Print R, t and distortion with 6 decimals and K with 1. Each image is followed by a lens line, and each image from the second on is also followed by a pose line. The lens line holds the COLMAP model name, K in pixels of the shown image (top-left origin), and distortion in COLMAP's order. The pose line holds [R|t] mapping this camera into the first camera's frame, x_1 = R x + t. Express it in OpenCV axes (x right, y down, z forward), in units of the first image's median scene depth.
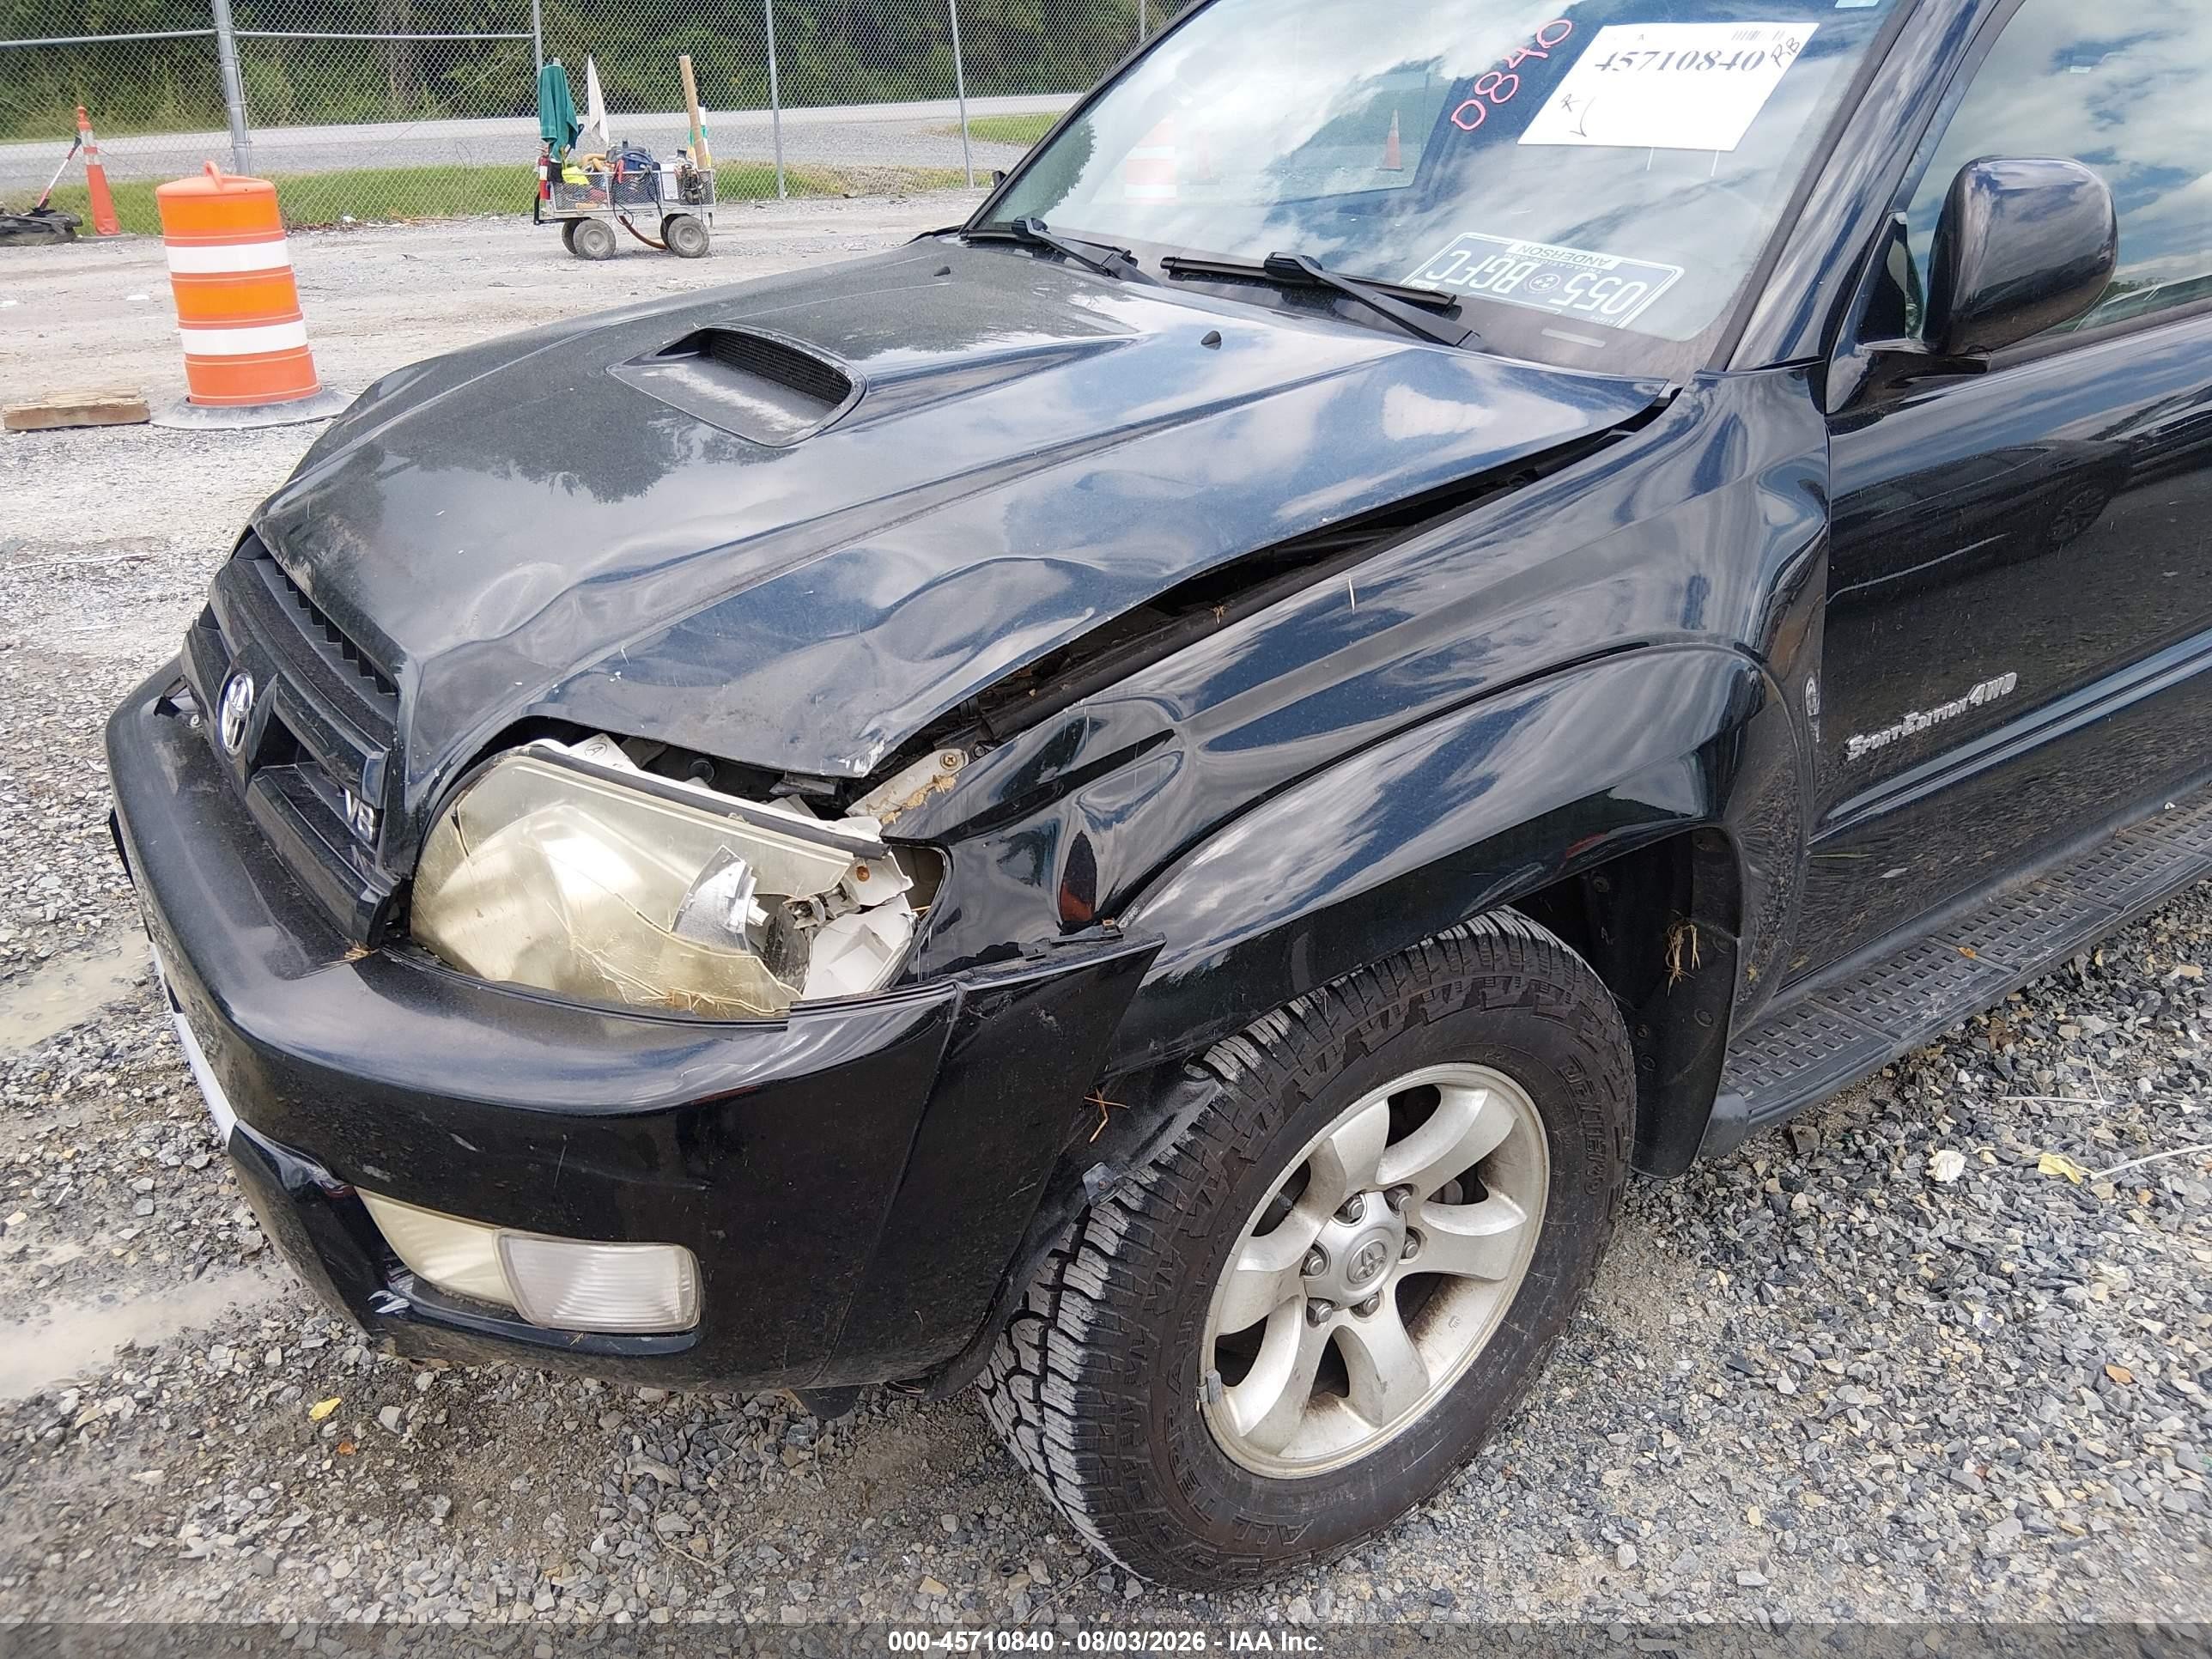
lens RADIAL K [[1759.6, 0, 1116.1], [0, 1759.6, 818.4], [0, 0, 1]] dist [0.063189, -0.159234]
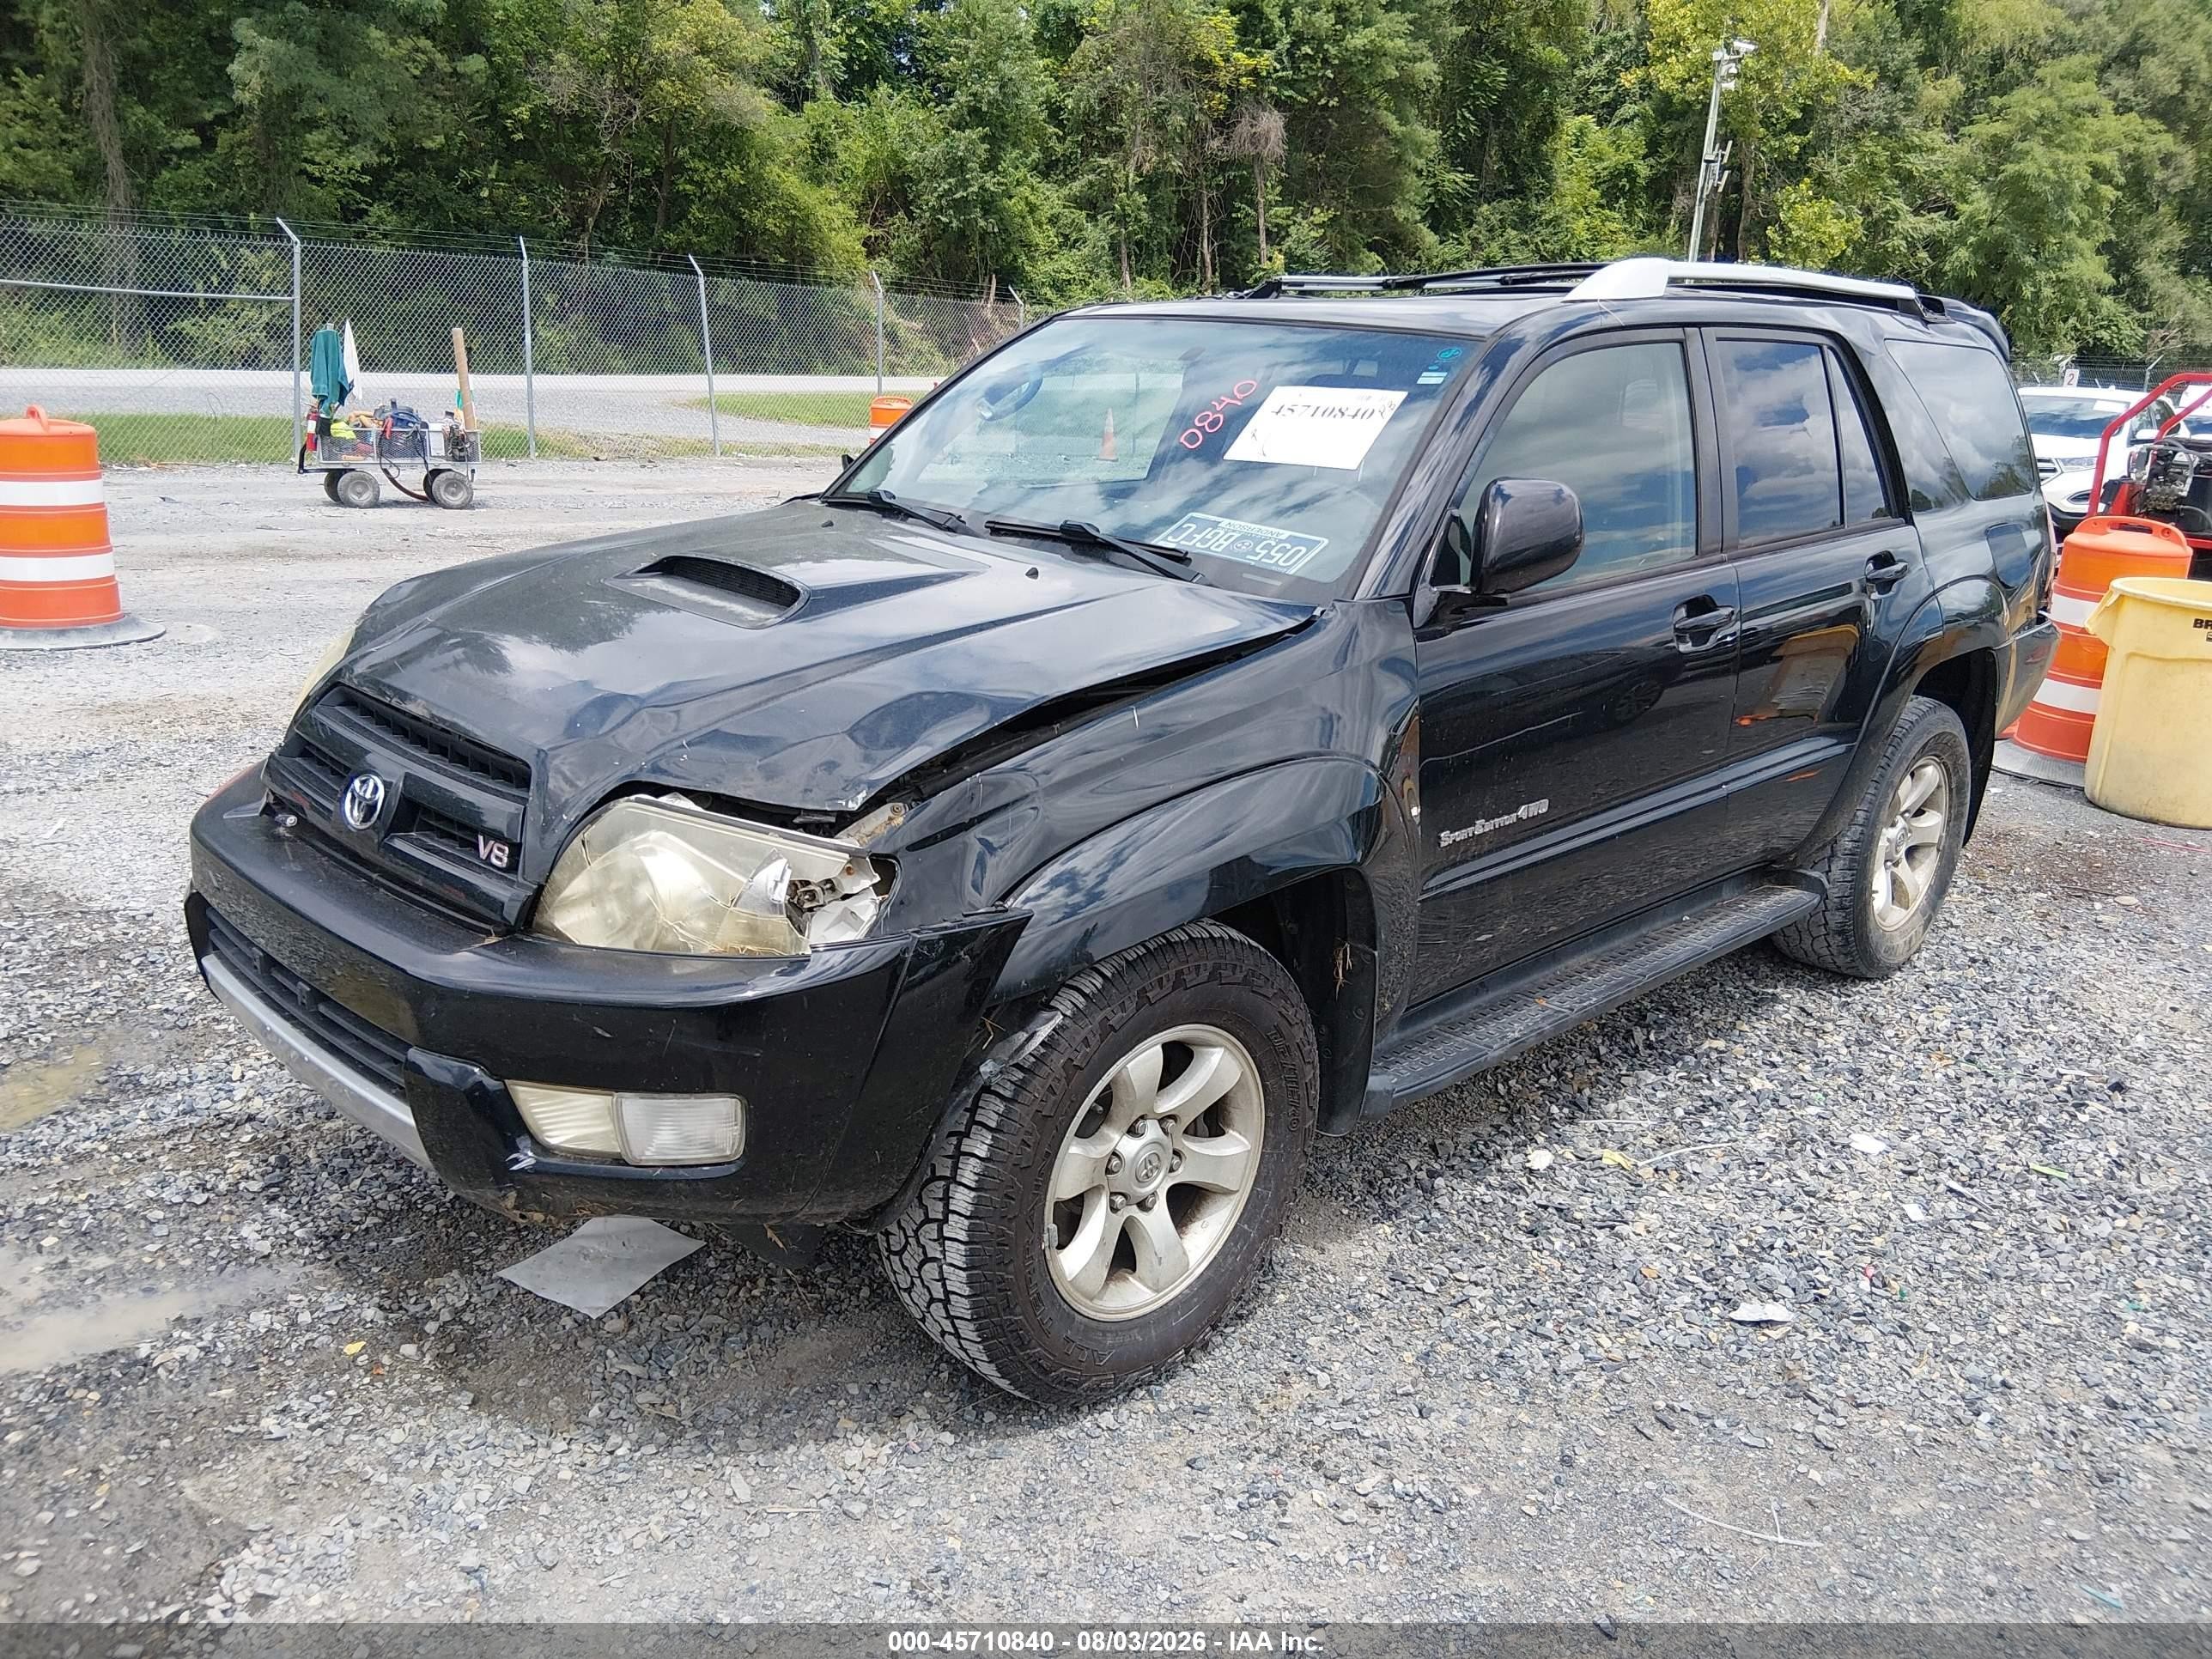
lens RADIAL K [[1802.5, 0, 1170.1], [0, 1802.5, 781.8], [0, 0, 1]] dist [0.079257, -0.184596]
pose [[0.982122, 0.009052, 0.188029, -0.117827], [0.022928, 0.985654, -0.167214, 0.166274], [-0.186845, 0.168536, 0.967825, -0.489625]]
